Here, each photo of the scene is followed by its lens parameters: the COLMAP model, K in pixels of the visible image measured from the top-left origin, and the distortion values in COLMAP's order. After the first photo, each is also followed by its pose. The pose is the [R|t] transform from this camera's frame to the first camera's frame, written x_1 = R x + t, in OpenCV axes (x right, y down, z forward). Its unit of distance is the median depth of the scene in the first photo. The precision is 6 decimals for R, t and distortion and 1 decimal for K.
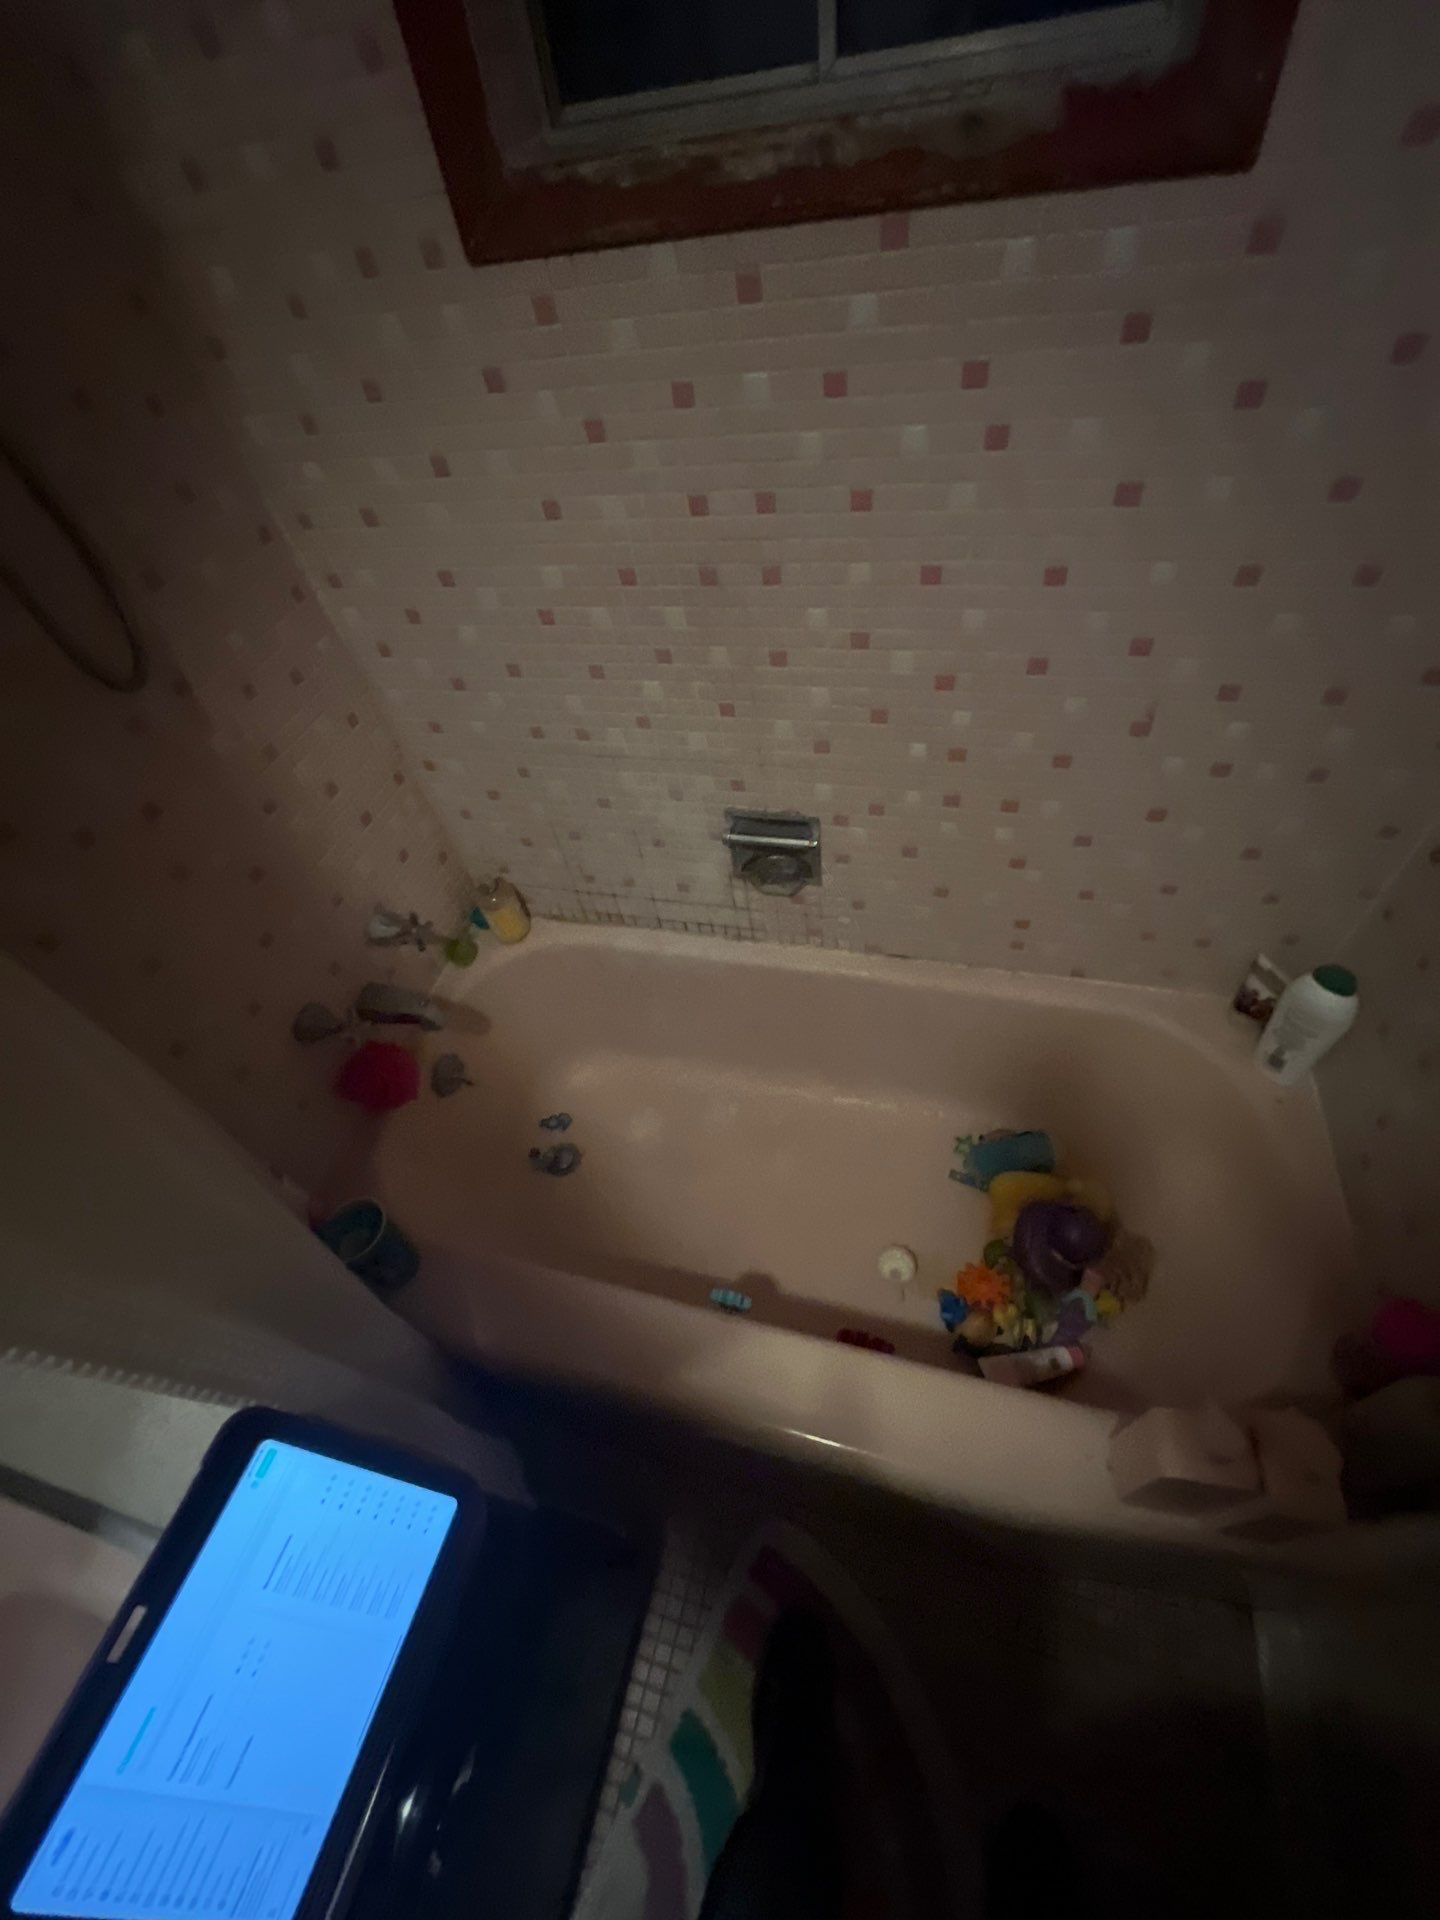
lens RADIAL K [[765.7, 0, 726.5], [0, 765.7, 953.4], [0, 0, 1]] dist [-0.002259, -0.000242]
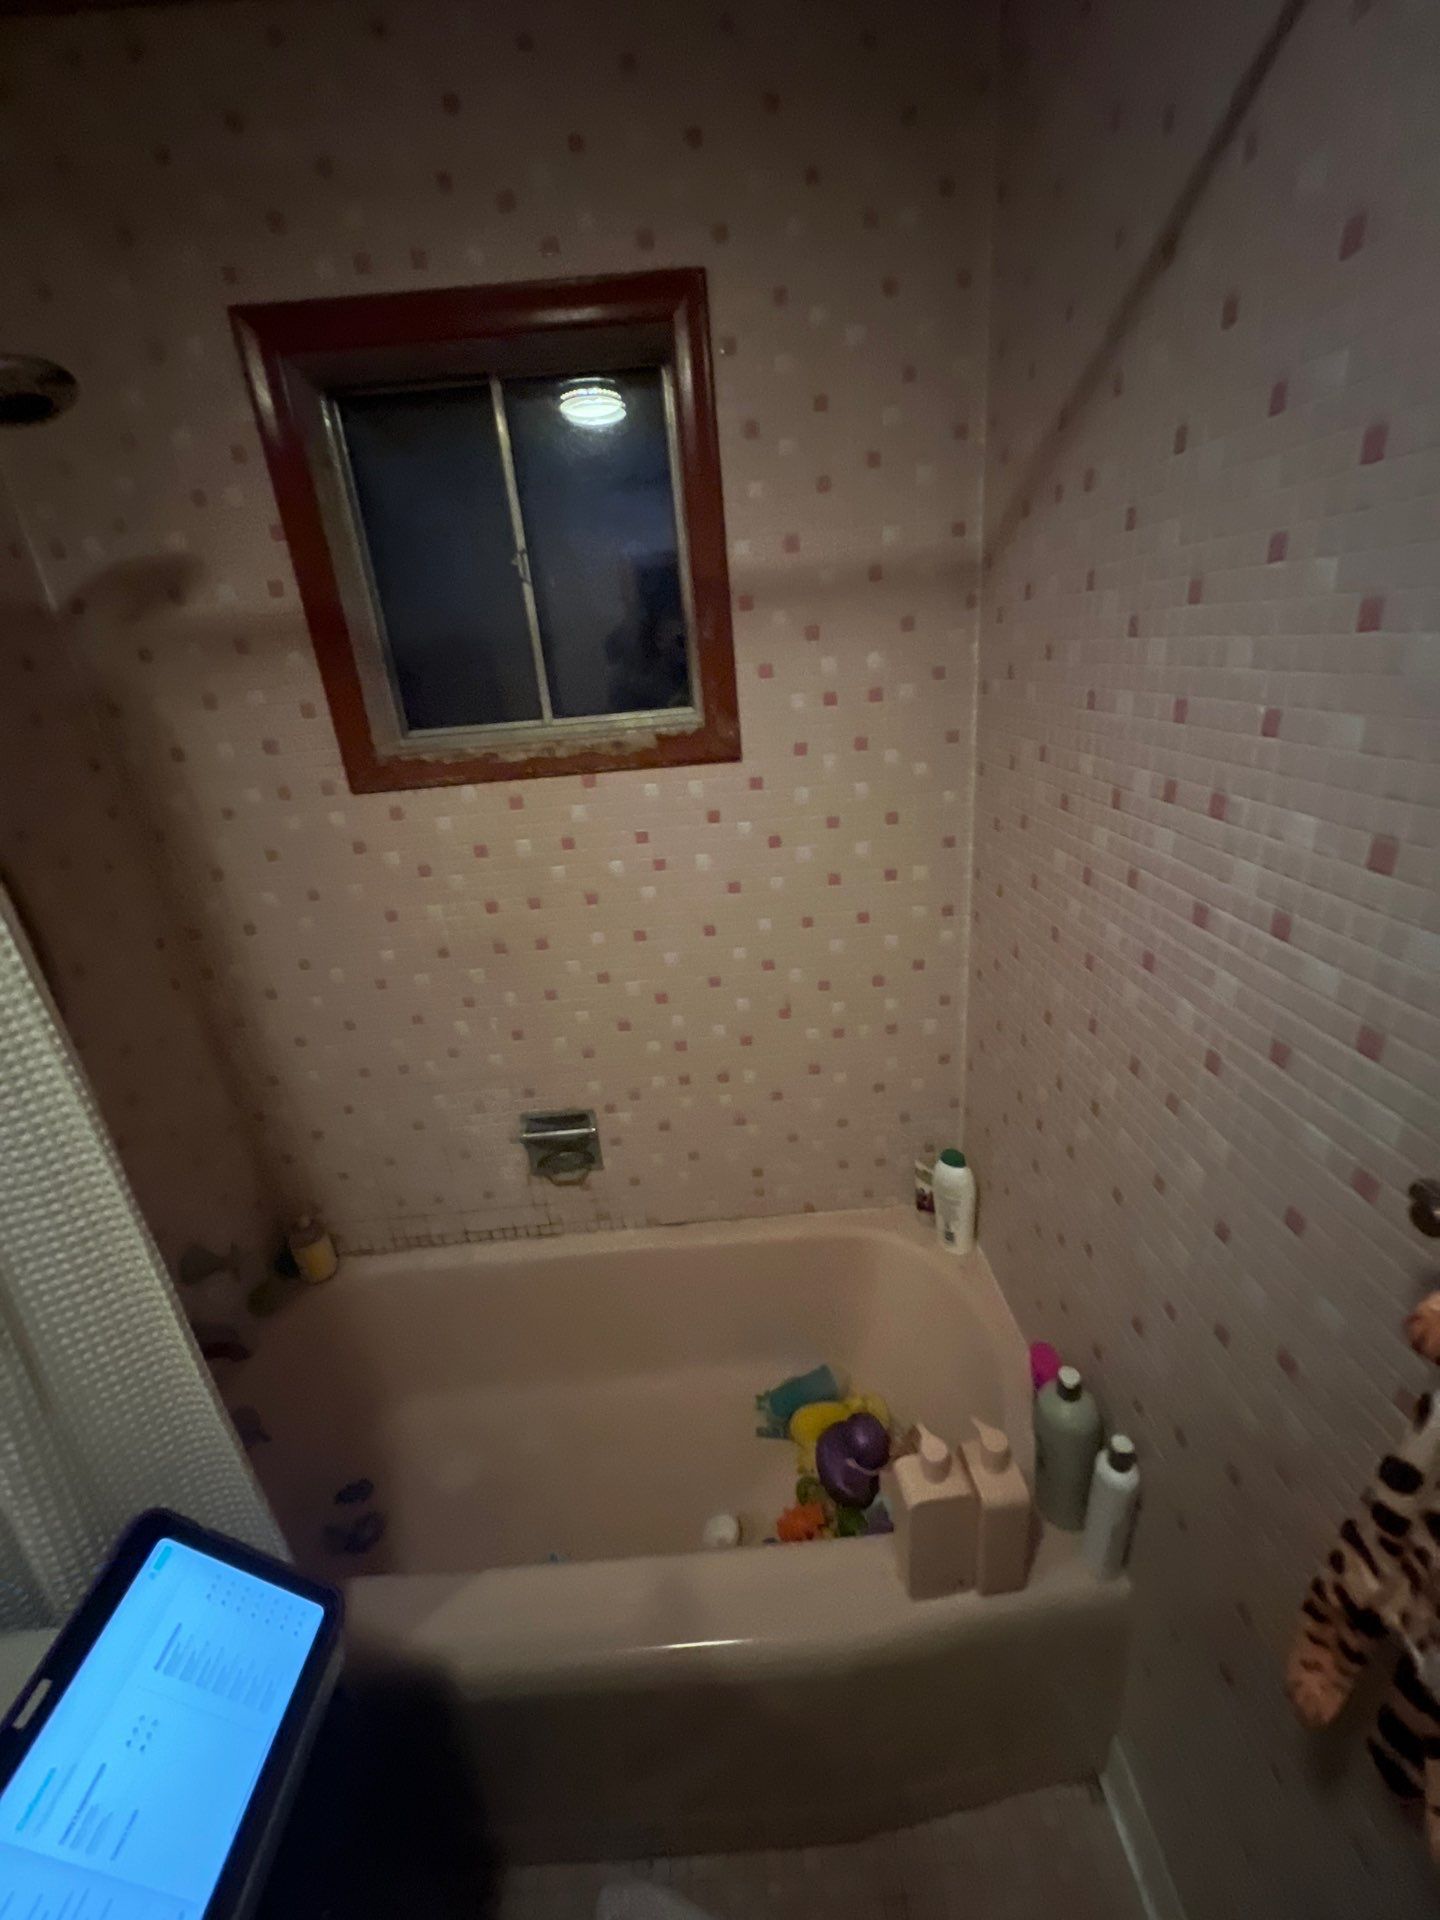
lens RADIAL K [[768.9, 0, 725.1], [0, 768.9, 953.5], [0, 0, 1]] dist [-0.002467, -0.000401]
pose [[0.957839, -0.059906, 0.280990, -0.021292], [0.193661, 0.857064, -0.477427, 0.295859], [-0.212225, 0.511715, 0.832531, -0.326167]]
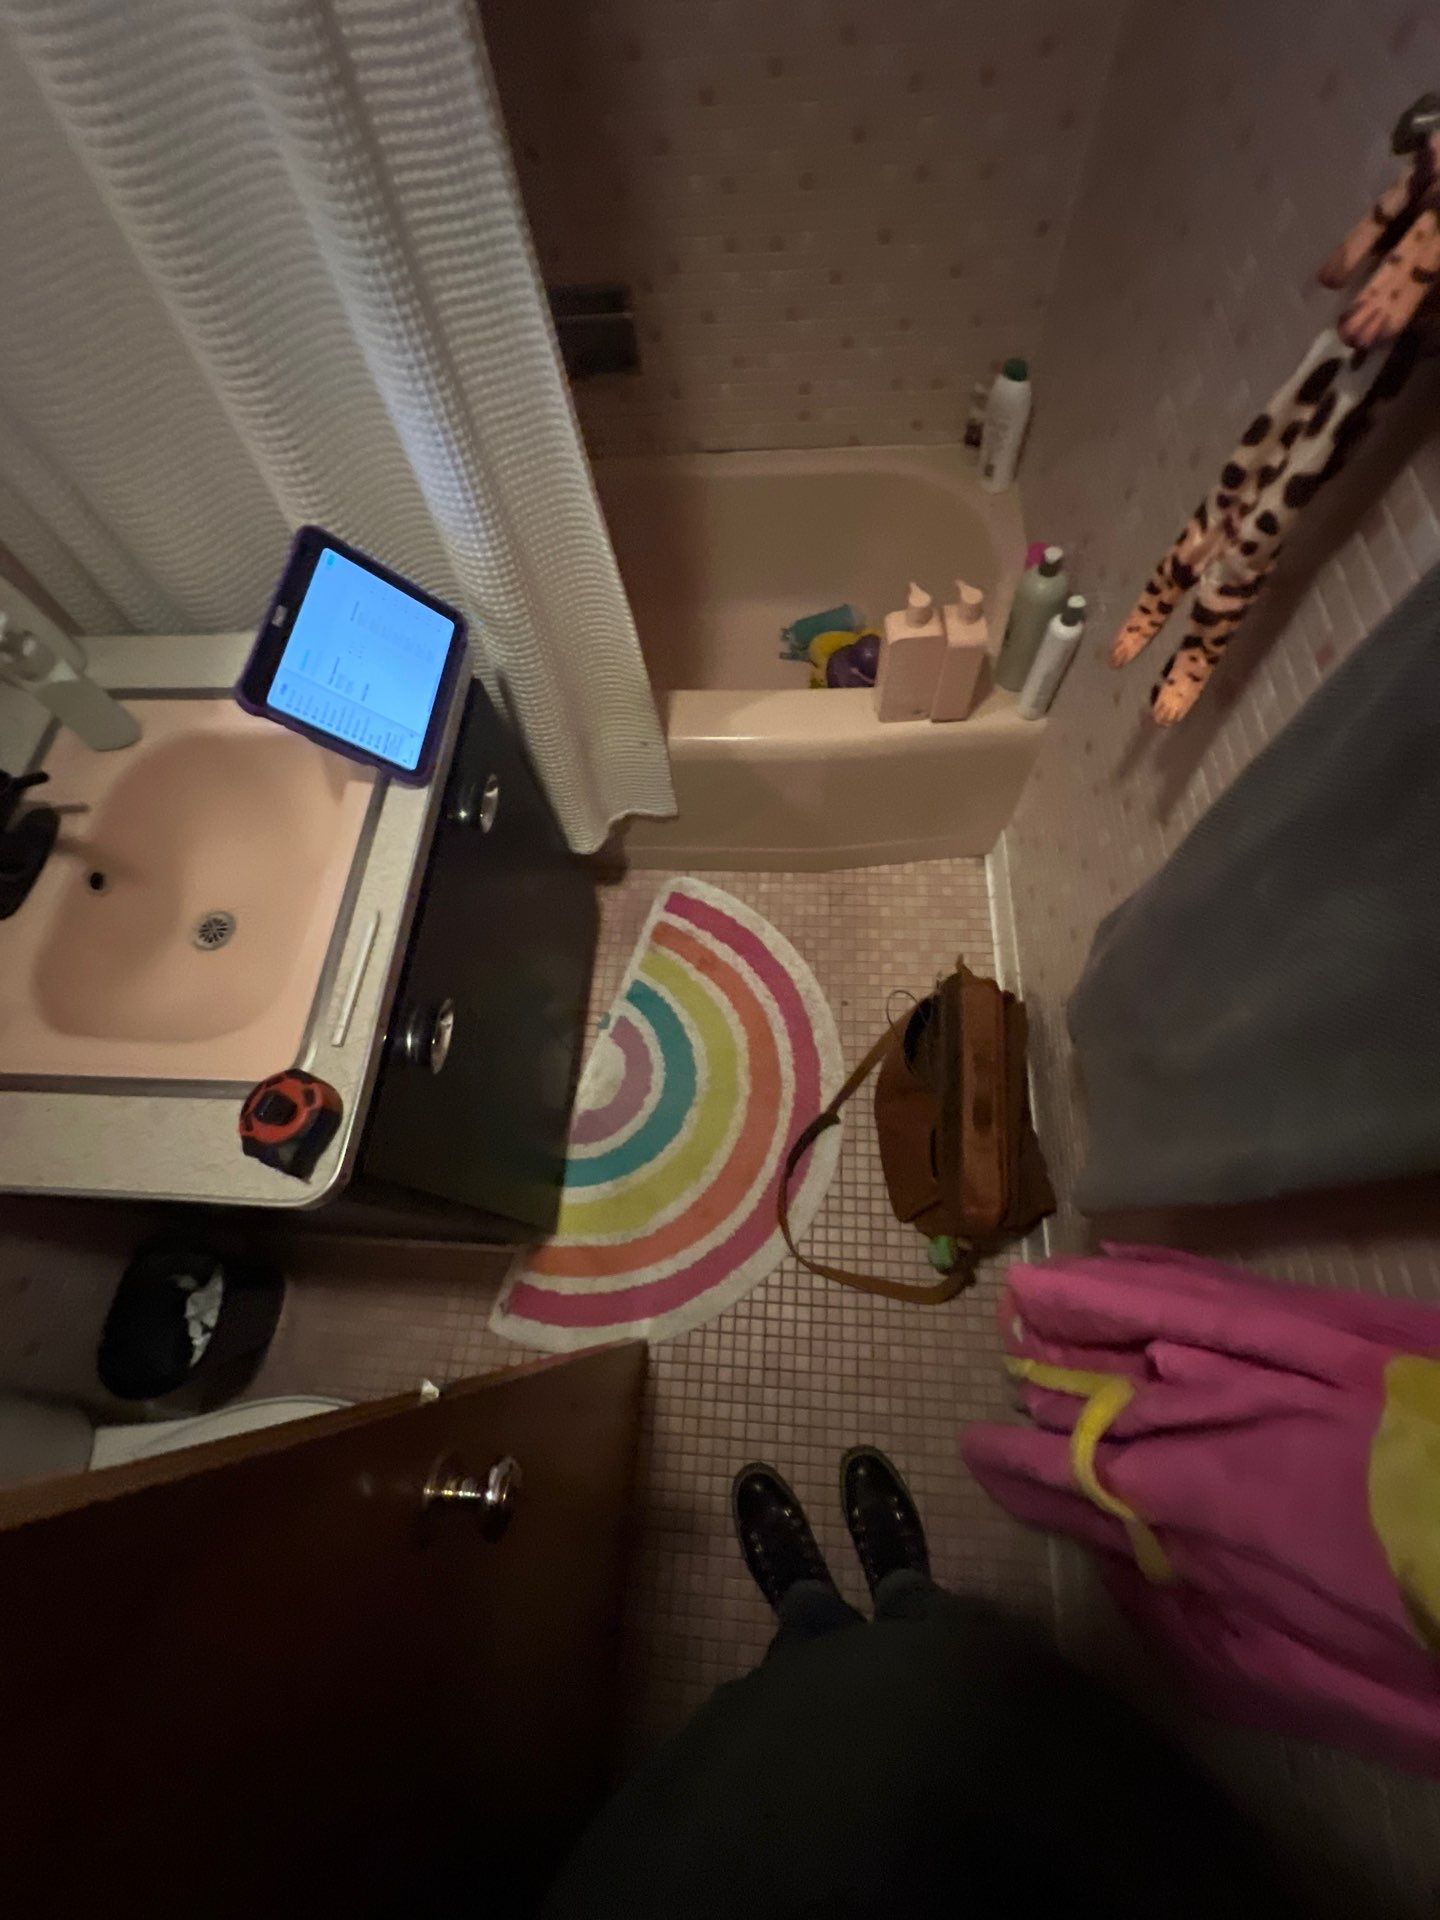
lens RADIAL K [[768.9, 0, 725.1], [0, 768.9, 953.5], [0, 0, 1]] dist [-0.002467, -0.000401]
pose [[0.977506, -0.164866, 0.131534, -0.065425], [0.126057, 0.956705, 0.262344, 0.564951], [-0.169091, -0.239862, 0.955968, -0.448687]]
